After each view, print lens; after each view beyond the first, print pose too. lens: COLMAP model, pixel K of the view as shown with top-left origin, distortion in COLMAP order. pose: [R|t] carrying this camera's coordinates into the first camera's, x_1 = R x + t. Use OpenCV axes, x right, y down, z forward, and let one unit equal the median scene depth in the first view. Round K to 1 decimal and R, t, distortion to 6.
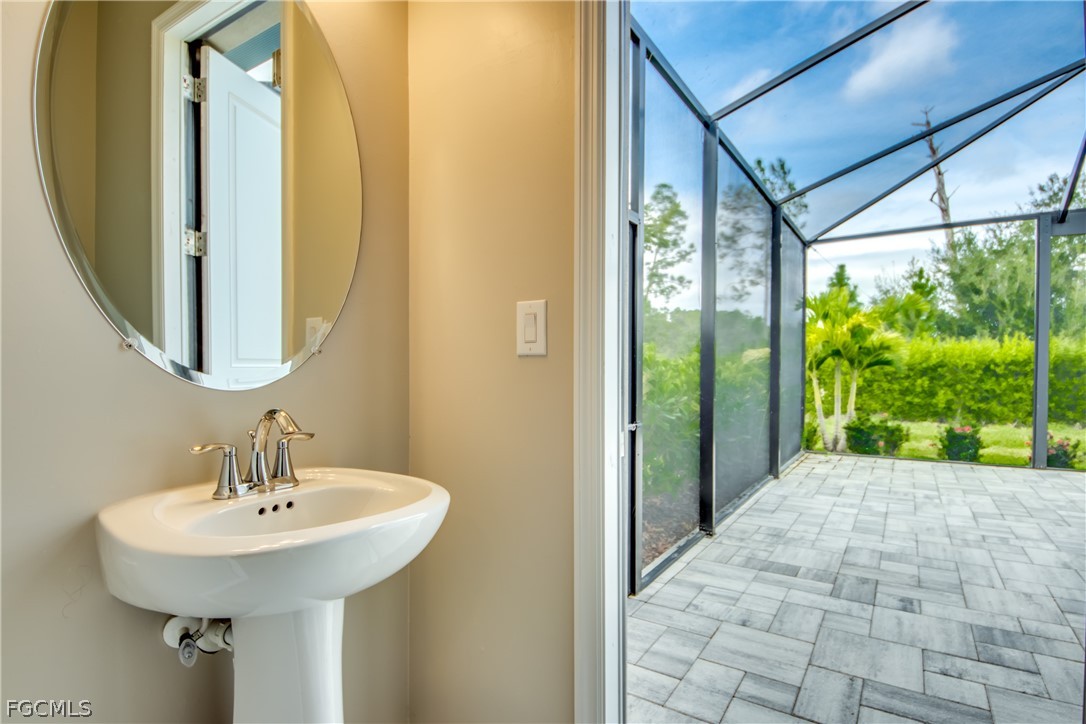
lens RADIAL K [[562.1, 0, 541.1], [0, 562.1, 368.3], [0, 0, 1]] dist [-0.021936, -0.002336]
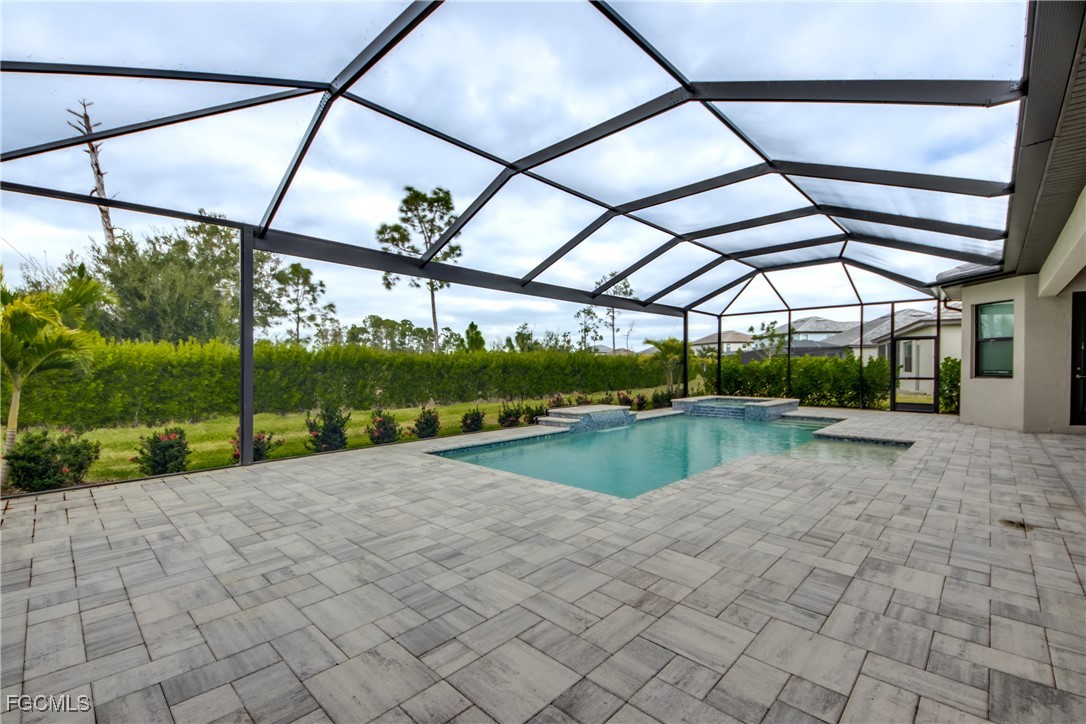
lens RADIAL K [[478.3, 0, 543.8], [0, 478.3, 378.7], [0, 0, 1]] dist [-0.016817, -0.004685]
pose [[0.175300, -0.027300, 0.984137, 0.055780], [0.006297, 0.999626, 0.026608, -0.002598], [-0.984495, 0.001533, 0.175406, 0.141159]]
